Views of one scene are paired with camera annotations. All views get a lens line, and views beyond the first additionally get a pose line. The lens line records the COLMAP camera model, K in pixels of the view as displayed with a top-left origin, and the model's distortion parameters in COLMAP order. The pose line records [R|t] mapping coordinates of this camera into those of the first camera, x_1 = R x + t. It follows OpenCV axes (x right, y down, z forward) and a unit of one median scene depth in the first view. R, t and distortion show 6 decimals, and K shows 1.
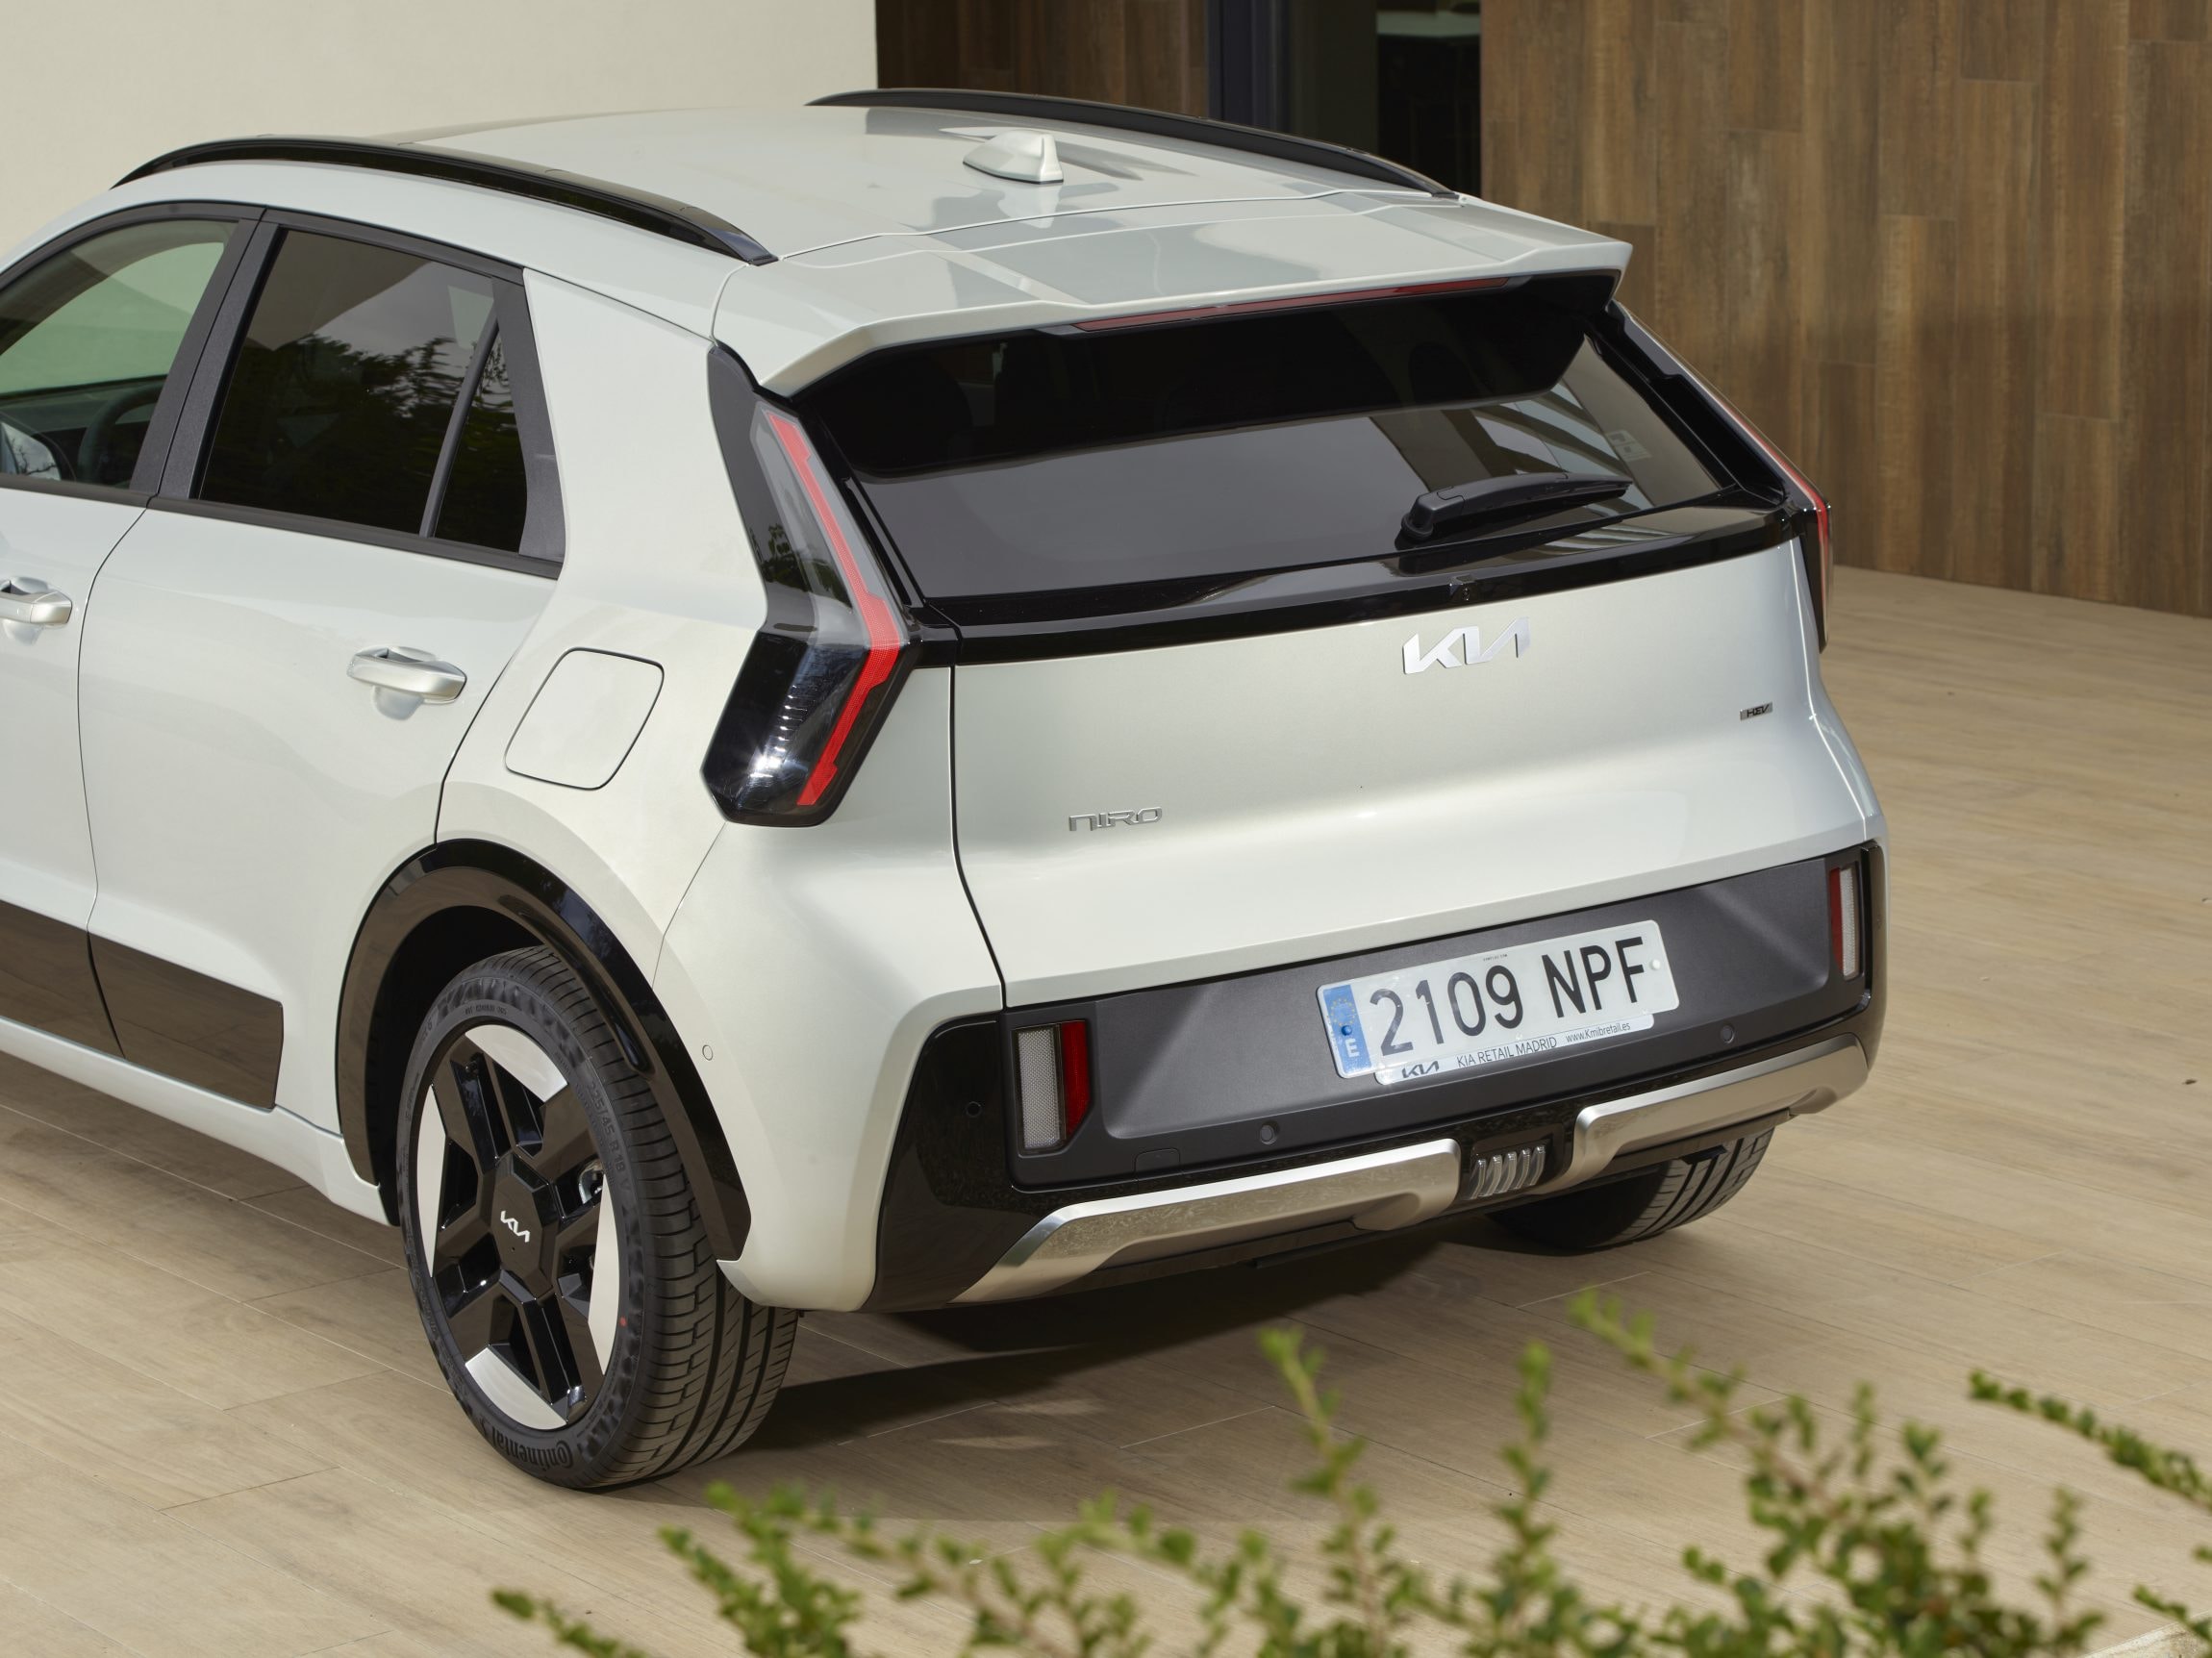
lens RADIAL K [[5482.5, 0, 1106.0], [0, 5482.5, 829.0], [0, 0, 1]] dist [0.180219, -0.131005]
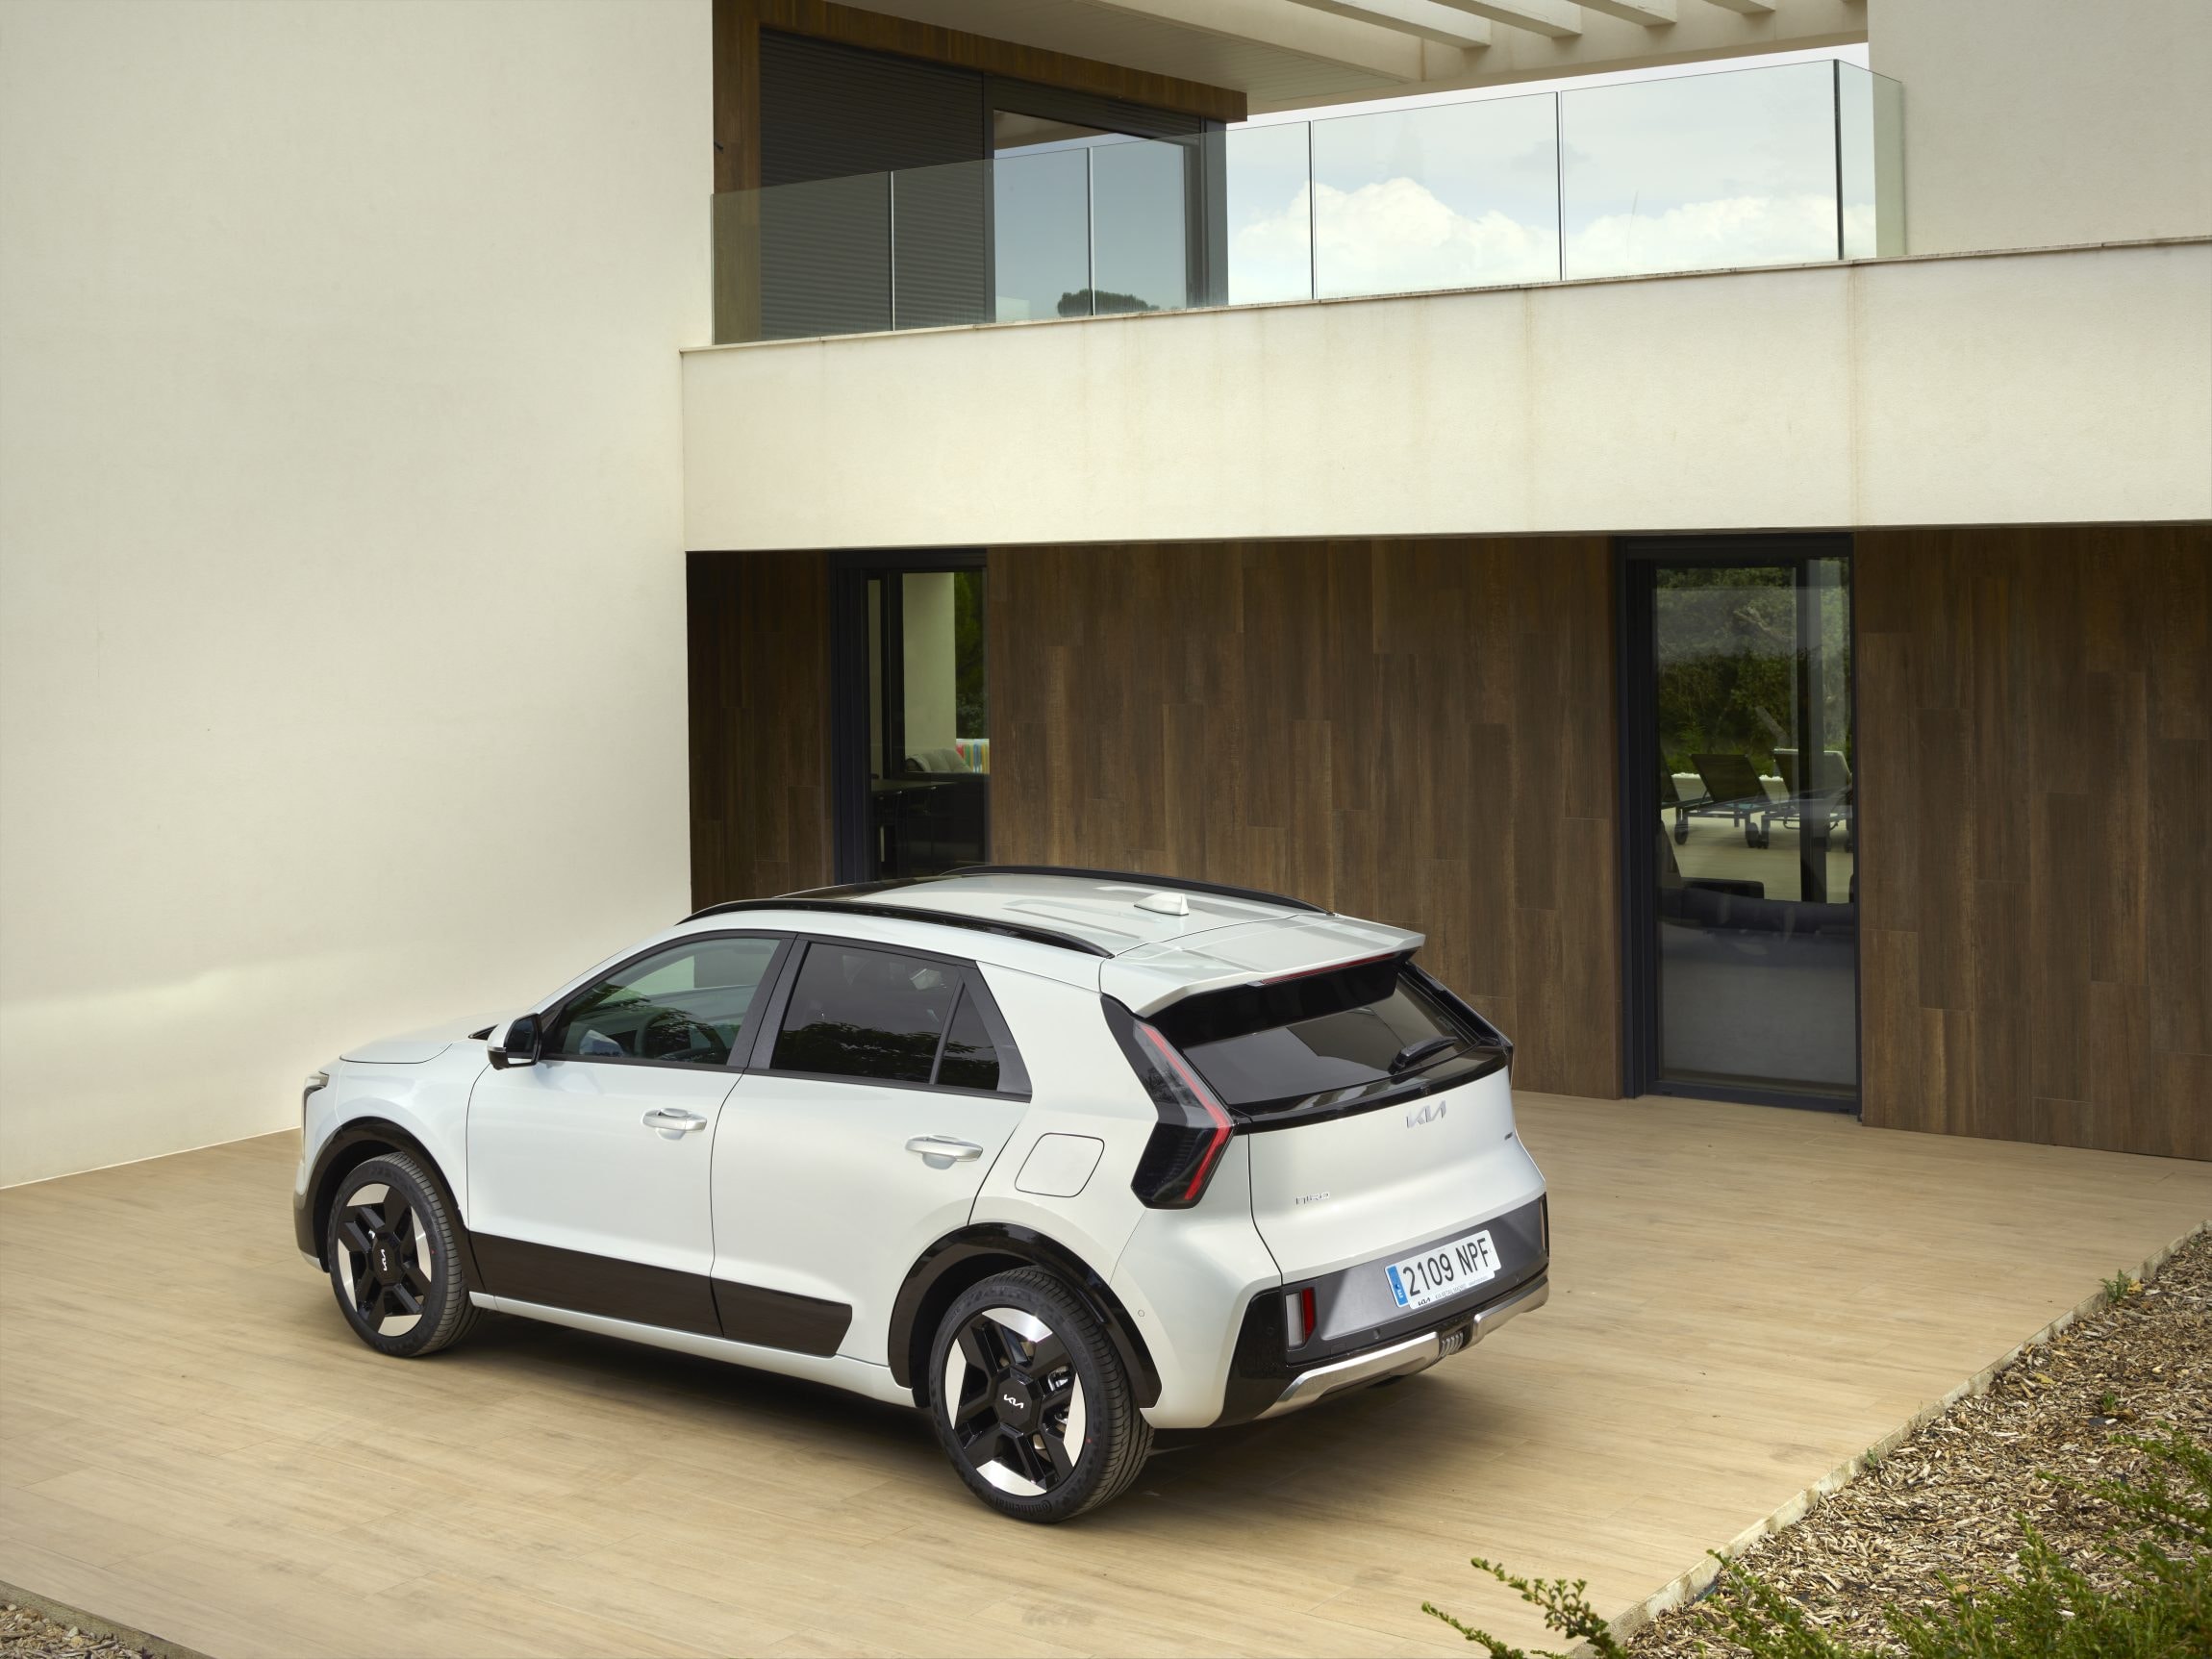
lens RADIAL K [[3003.9, 0, 1111.7], [0, 3003.9, 480.6], [0, 0, 1]] dist [-0.077264, 0.057859]
pose [[0.964733, 0.010846, 0.263006, -0.209947], [0.049728, 0.973650, -0.222560, -0.010082], [-0.258490, 0.227790, 0.938773, -0.114426]]
